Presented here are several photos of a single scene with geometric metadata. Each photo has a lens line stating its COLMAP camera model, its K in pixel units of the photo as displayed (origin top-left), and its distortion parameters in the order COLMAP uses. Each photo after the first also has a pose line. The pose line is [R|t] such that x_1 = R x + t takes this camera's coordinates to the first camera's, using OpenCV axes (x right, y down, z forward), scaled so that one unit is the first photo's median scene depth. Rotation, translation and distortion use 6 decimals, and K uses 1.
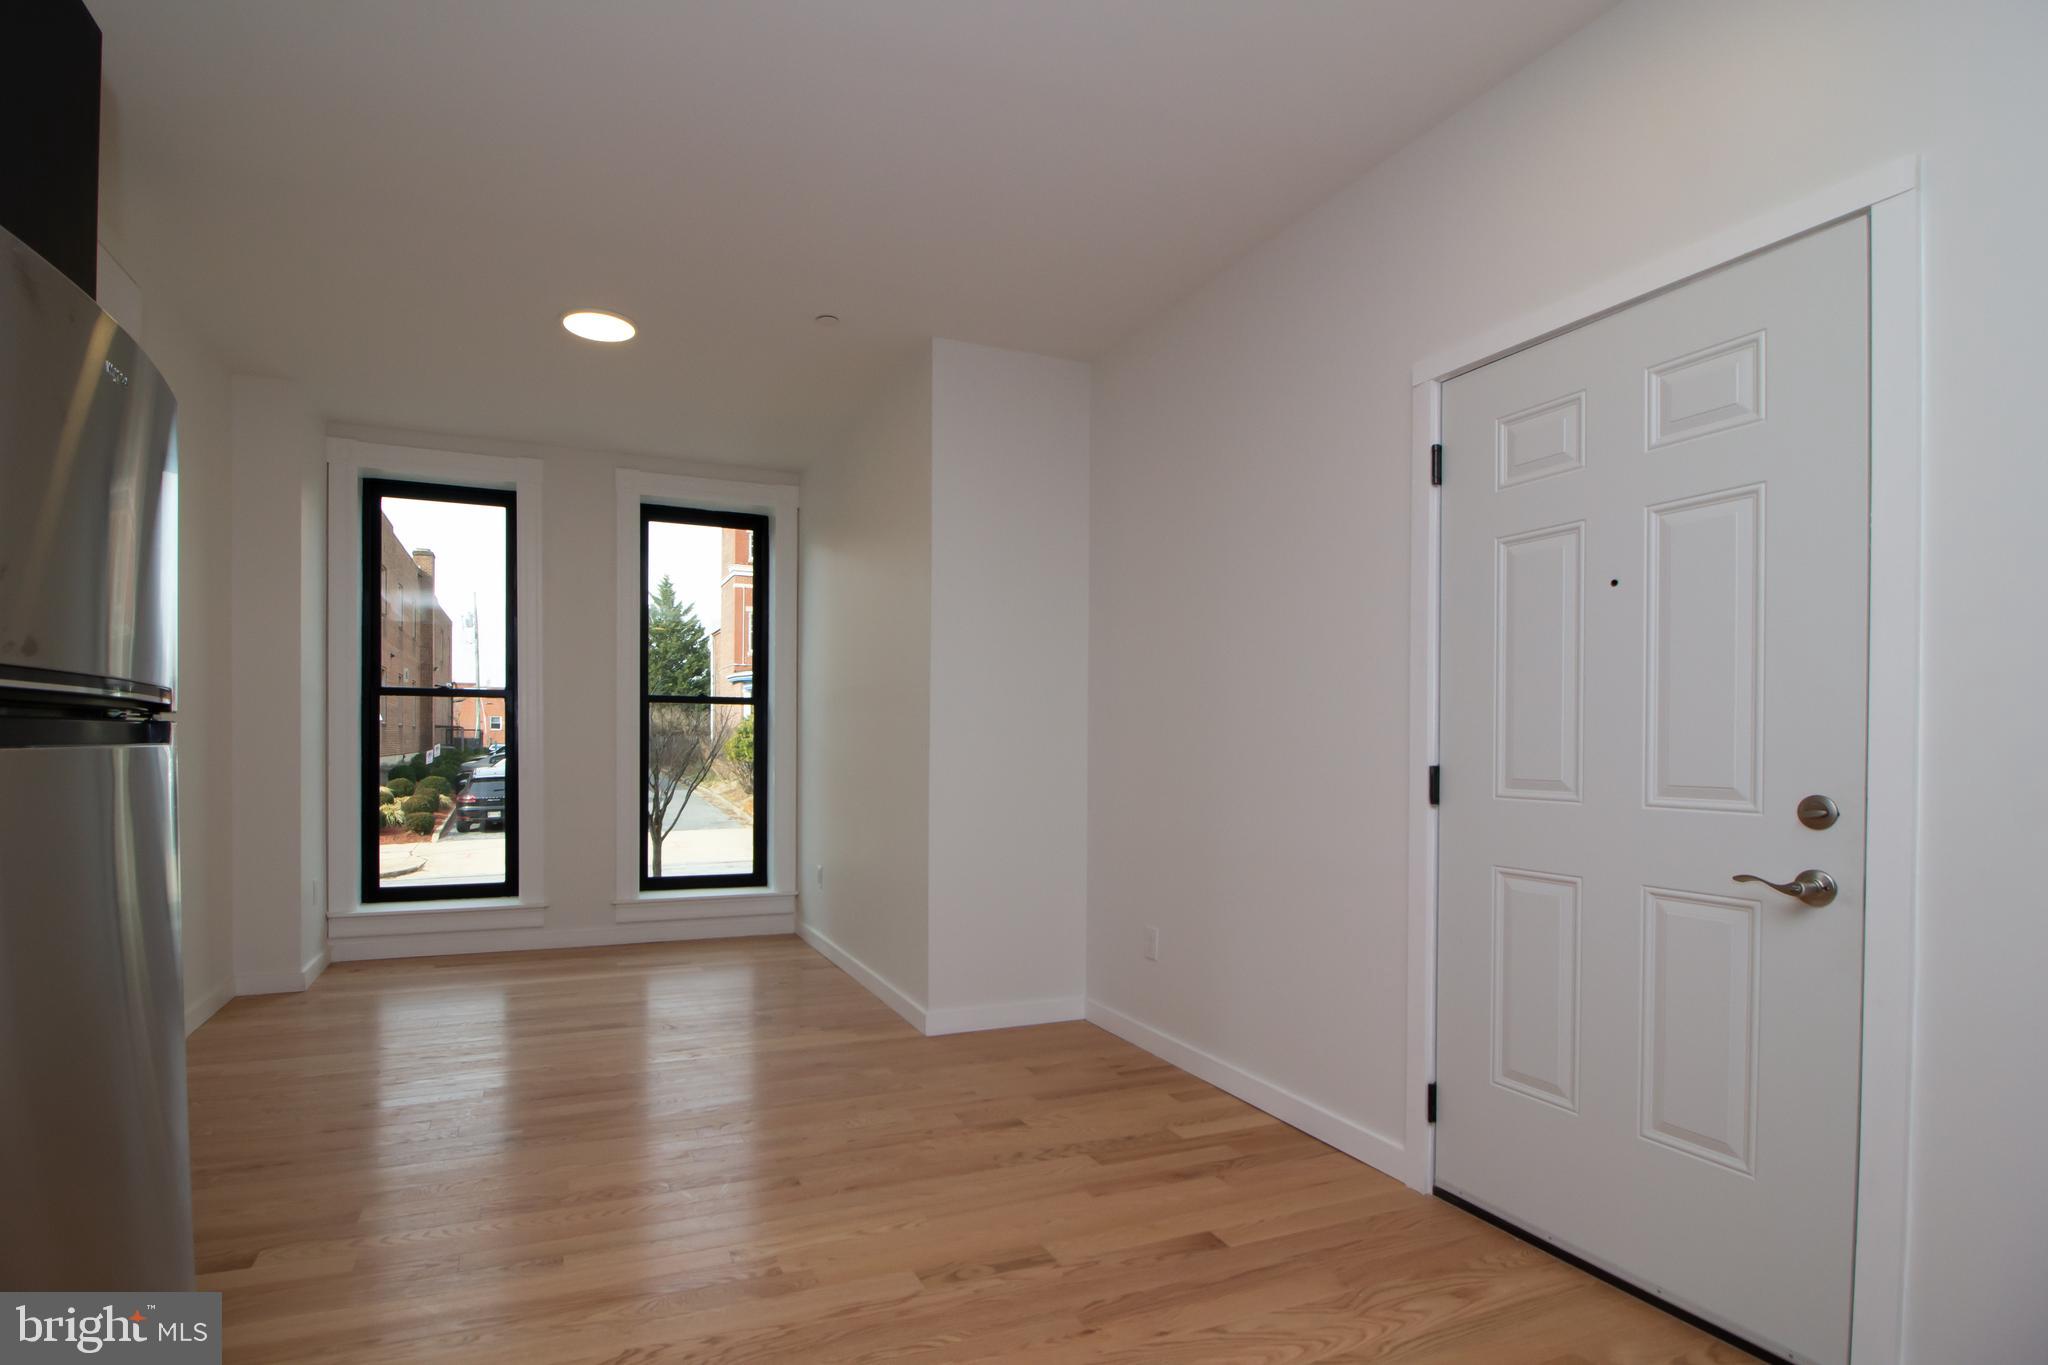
lens RADIAL K [[971.4, 0, 930.3], [0, 971.4, 753.0], [0, 0, 1]] dist [0.002431, 0.000298]
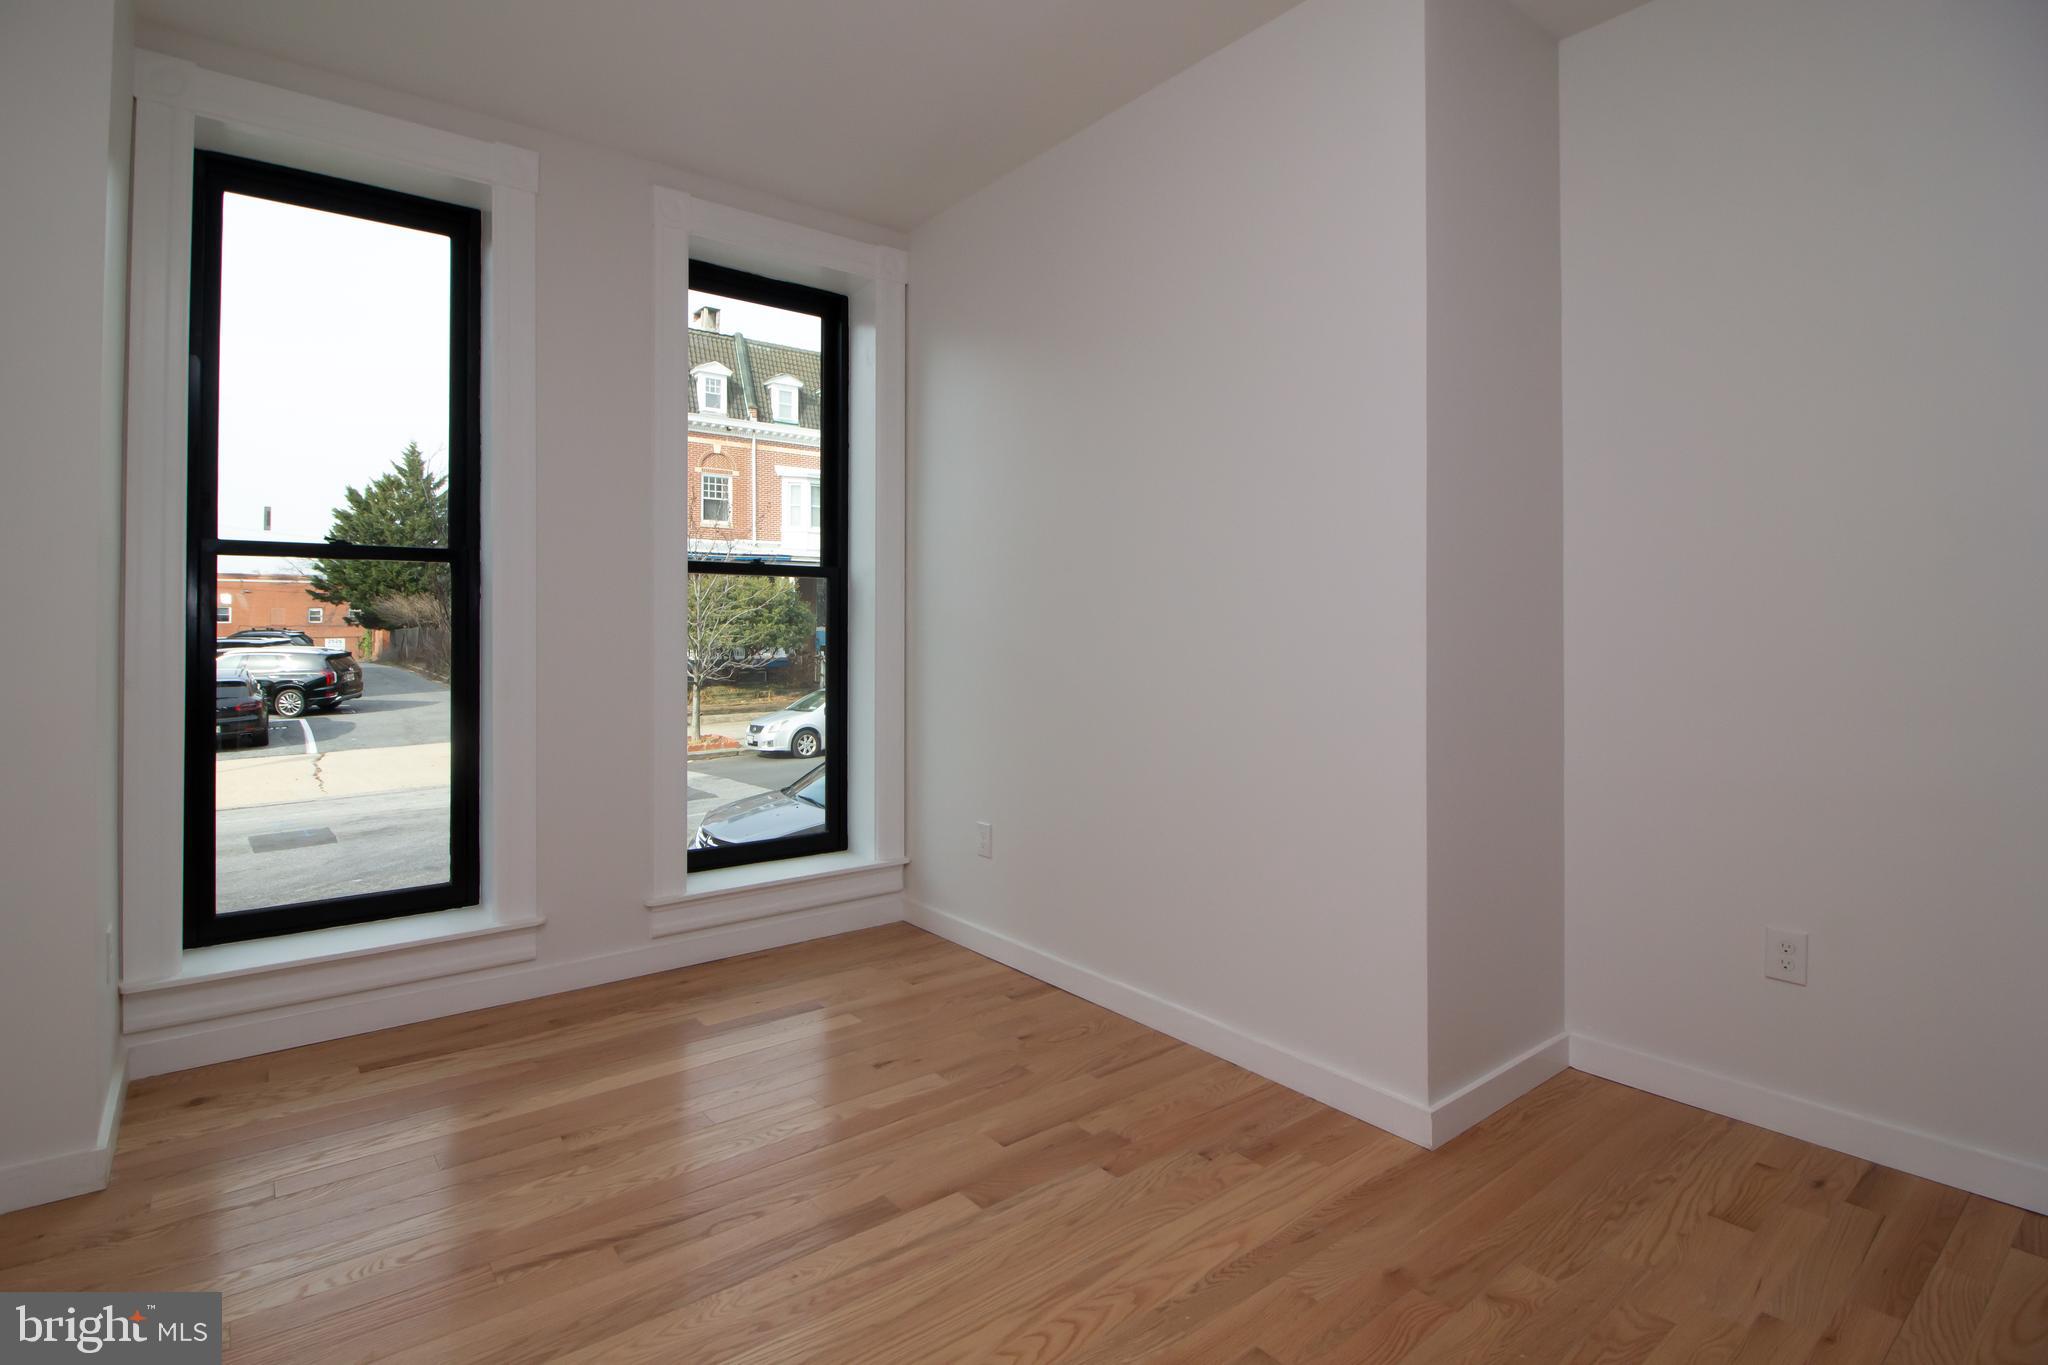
lens RADIAL K [[985.6, 0, 923.7], [0, 985.6, 612.0], [0, 0, 1]] dist [-0.005393, -0.001440]
pose [[0.970529, -0.005527, 0.240920, -0.294020], [0.013048, 0.999476, -0.029633, -0.005330], [-0.240630, 0.031903, 0.970092, 0.350283]]
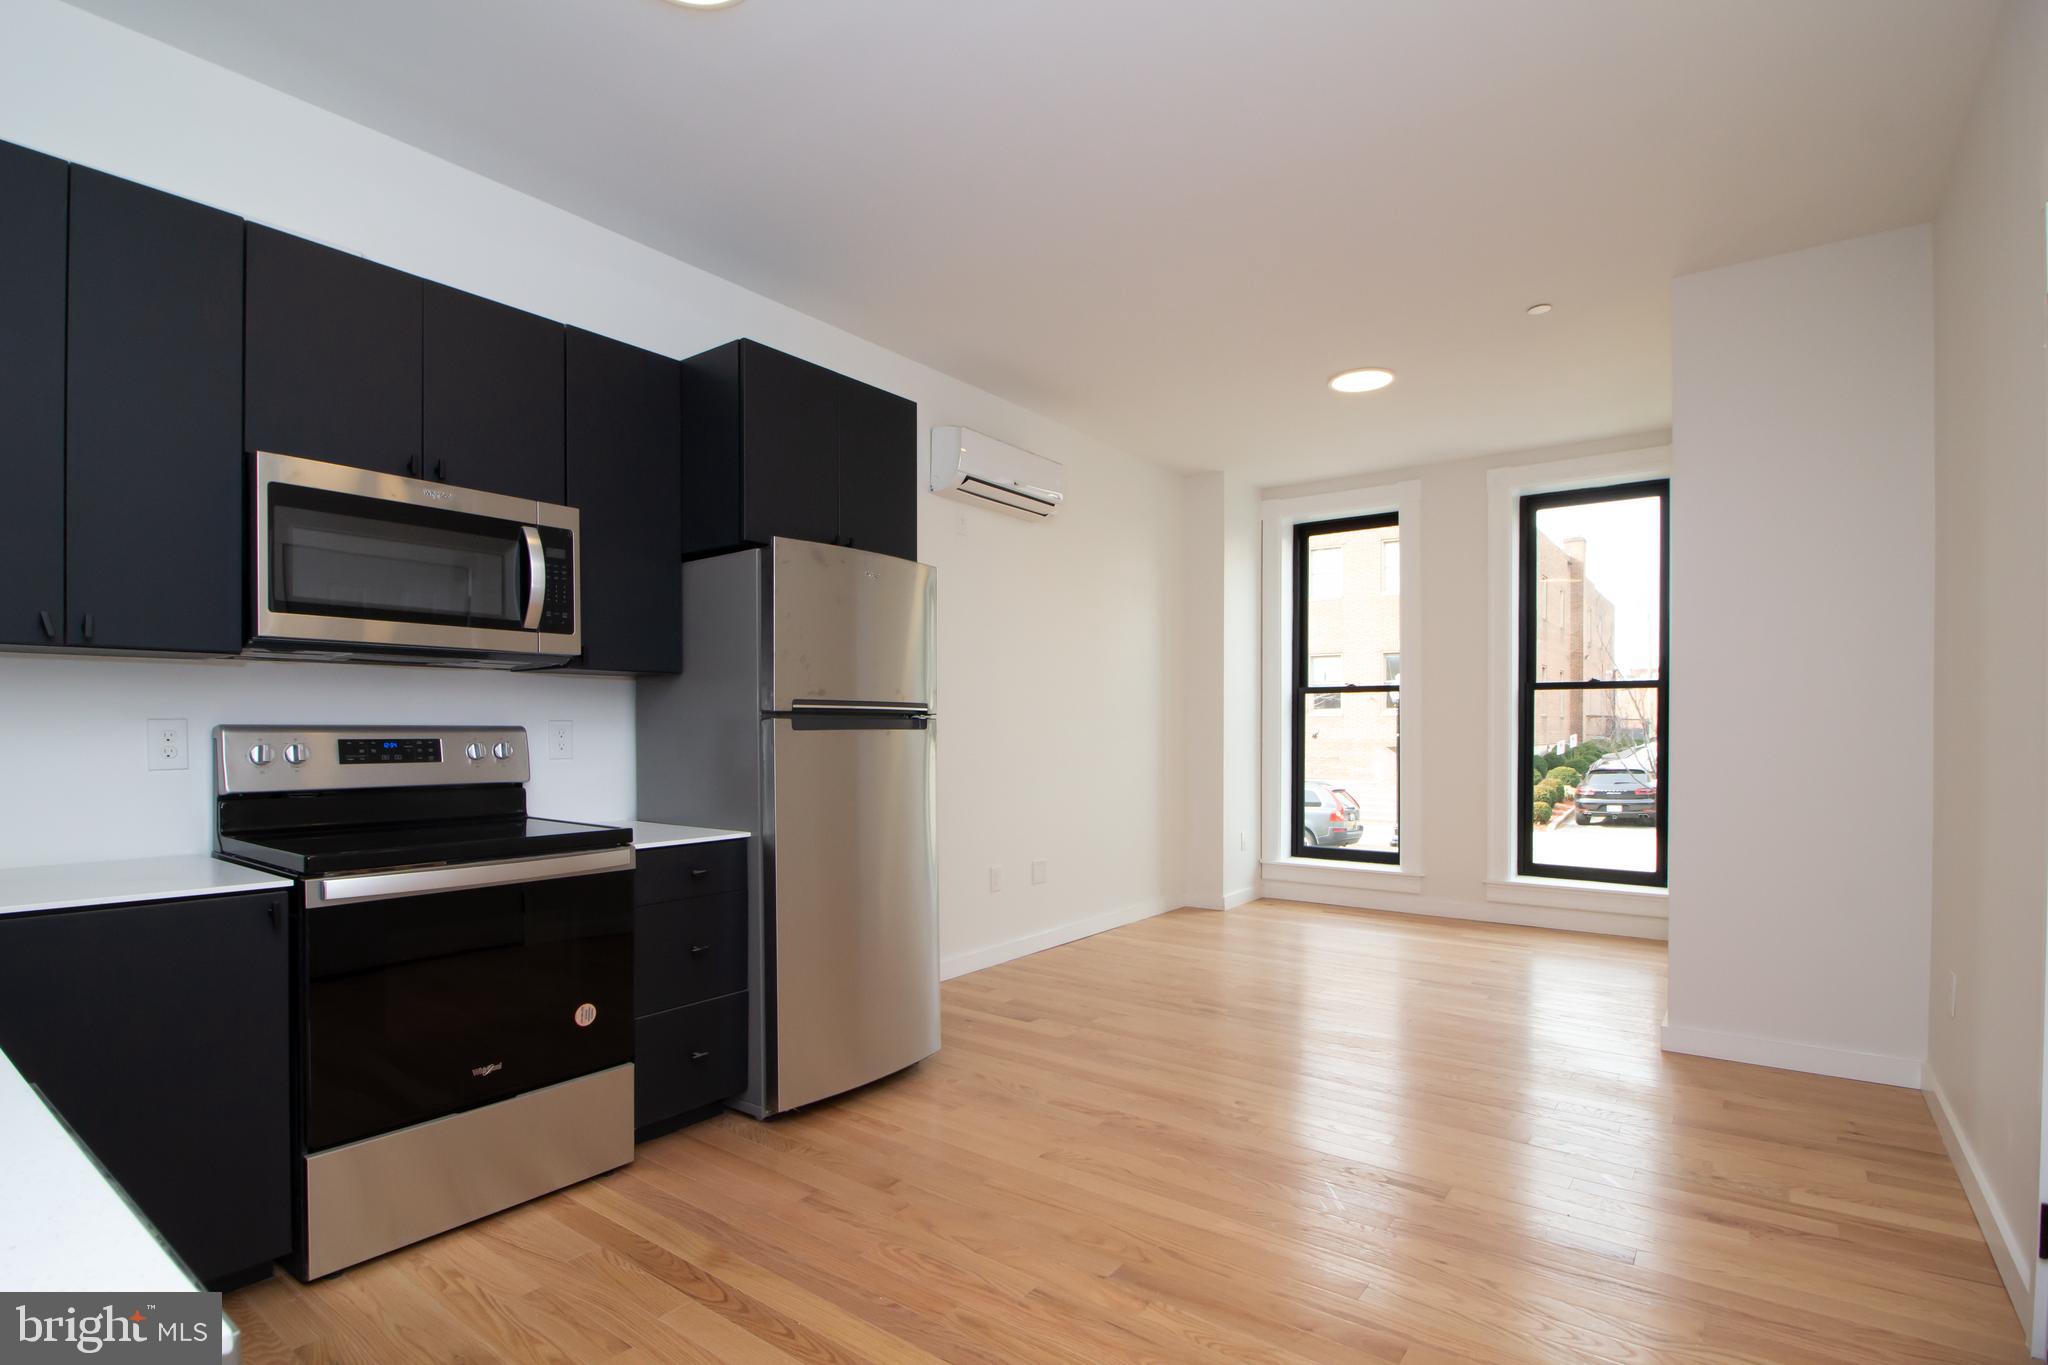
lens RADIAL K [[1004.1, 0, 1027.3], [0, 1004.1, 732.1], [0, 0, 1]] dist [-0.004514, -0.001202]
pose [[0.524917, -0.005142, -0.851138, 0.329474], [-0.005486, 0.999941, -0.009425, 0.004739], [0.851136, 0.009617, 0.524857, 0.004895]]
